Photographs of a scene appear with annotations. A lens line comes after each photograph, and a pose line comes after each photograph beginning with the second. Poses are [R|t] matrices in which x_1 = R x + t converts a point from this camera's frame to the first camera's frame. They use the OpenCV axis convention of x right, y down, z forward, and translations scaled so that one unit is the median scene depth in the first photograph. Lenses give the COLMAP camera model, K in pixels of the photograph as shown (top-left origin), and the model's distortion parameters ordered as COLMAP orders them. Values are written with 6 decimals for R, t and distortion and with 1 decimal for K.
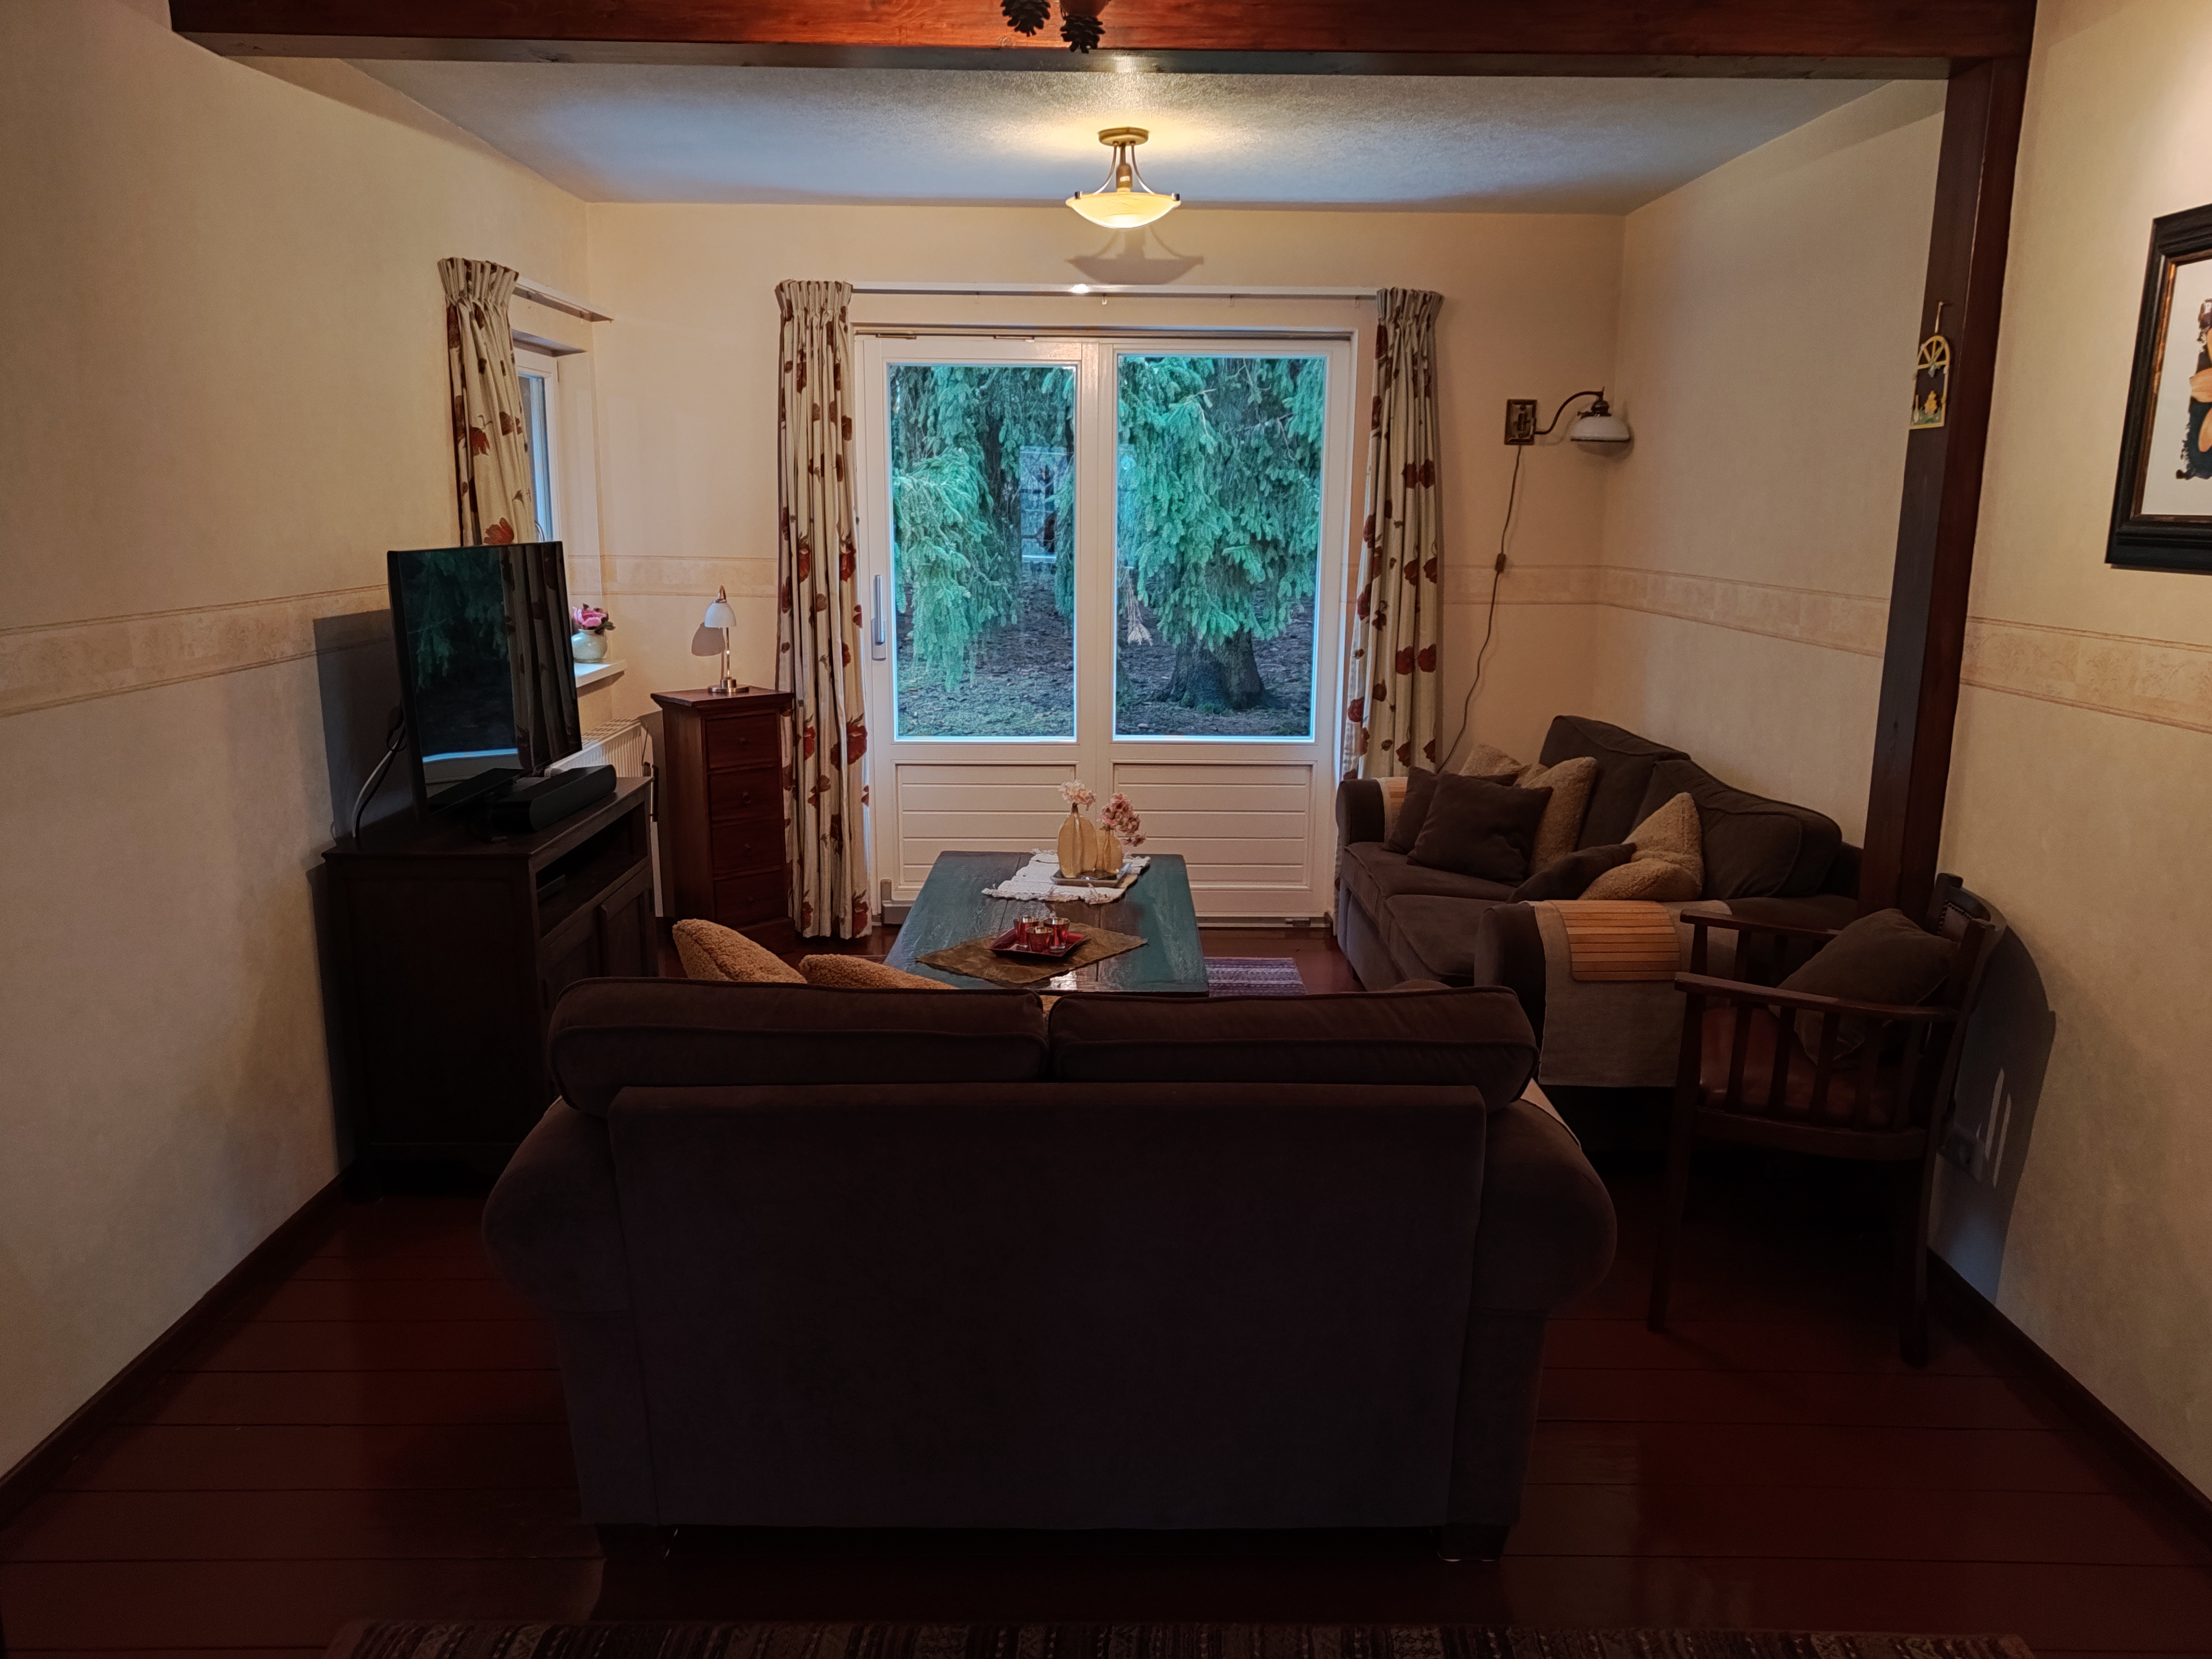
lens RADIAL K [[1535.5, 0, 1106.0], [0, 1535.5, 829.5], [0, 0, 1]] dist [-0.022508, -0.002768]
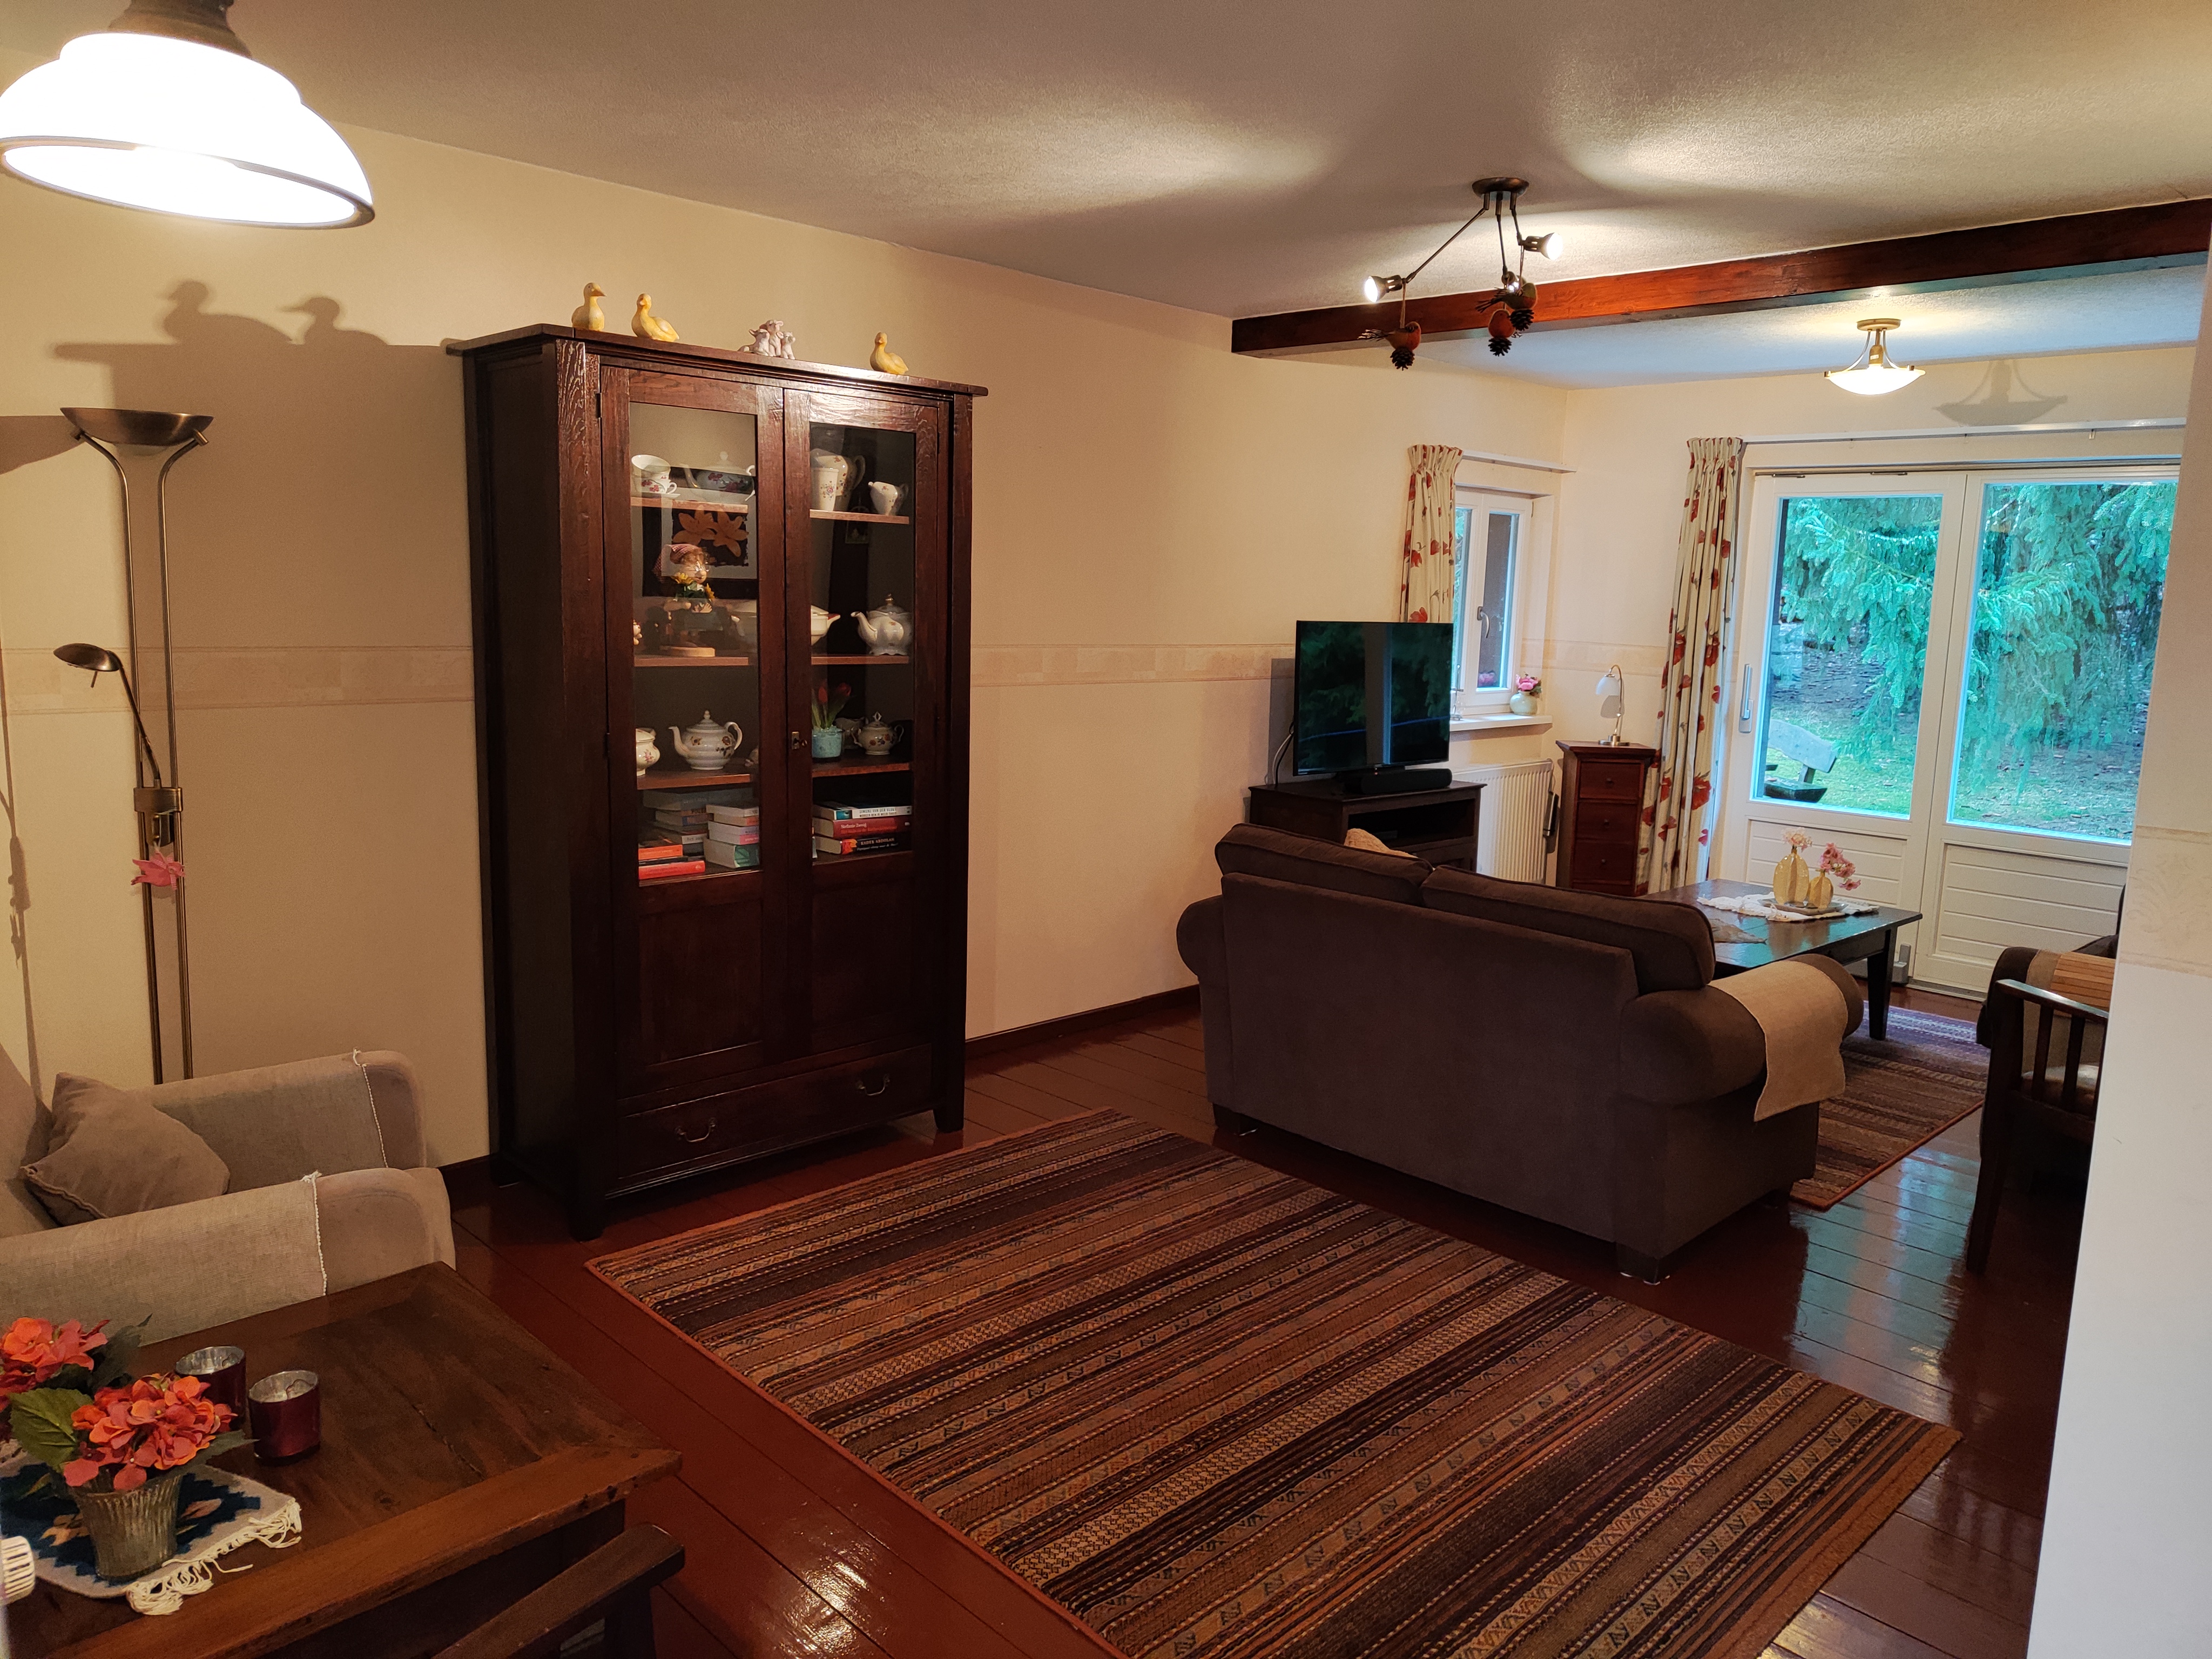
lens RADIAL K [[1535.5, 0, 1106.0], [0, 1535.5, 829.5], [0, 0, 1]] dist [-0.022508, -0.002768]
pose [[0.689539, 0.124344, -0.713495, 0.416175], [-0.173573, 0.984813, 0.003882, 0.054470], [0.703142, 0.121167, 0.700650, -0.231948]]
